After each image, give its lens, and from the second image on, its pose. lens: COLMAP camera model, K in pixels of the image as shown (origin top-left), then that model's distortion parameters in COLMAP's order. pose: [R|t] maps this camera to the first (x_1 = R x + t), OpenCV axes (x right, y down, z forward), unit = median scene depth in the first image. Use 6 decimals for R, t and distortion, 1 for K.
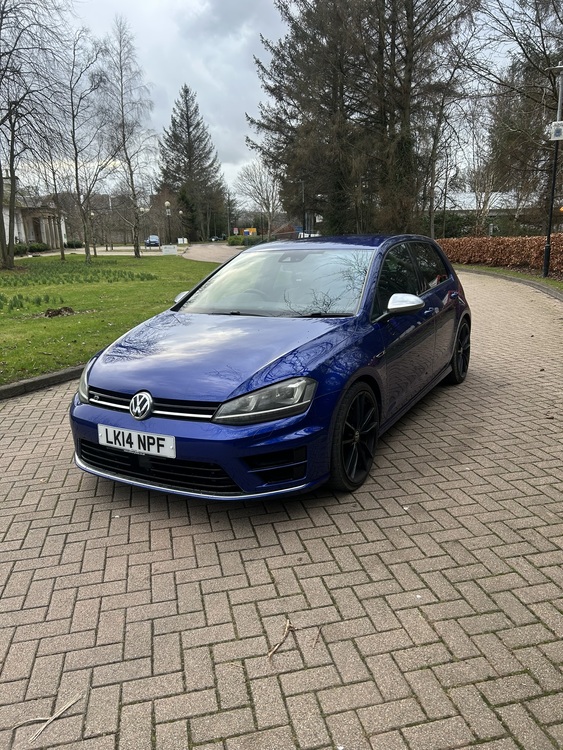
lens RADIAL K [[569.5, 0, 281.5], [0, 569.5, 375.0], [0, 0, 1]] dist [0.024597, -0.004838]
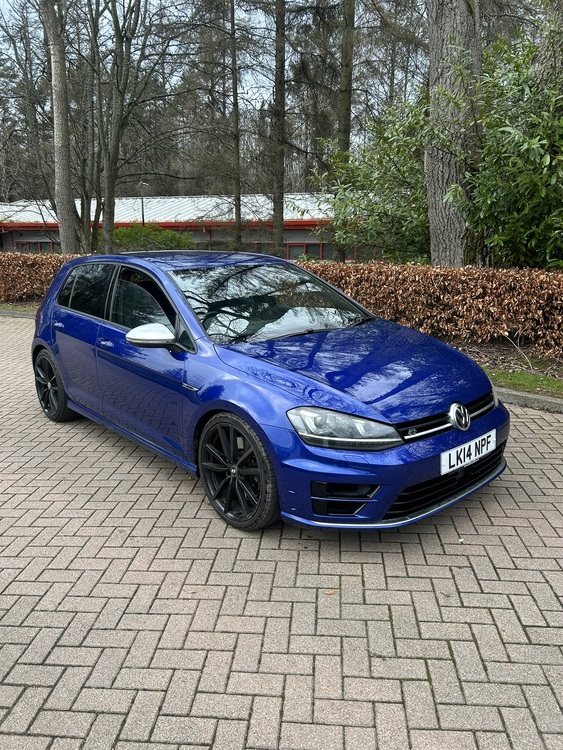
lens RADIAL K [[569.5, 0, 281.5], [0, 569.5, 375.0], [0, 0, 1]] dist [0.024597, -0.004838]
pose [[0.306369, -0.185080, 0.933747, -1.250313], [0.220958, 0.967952, 0.119362, -0.203853], [-0.925913, 0.169750, 0.337445, 0.930399]]
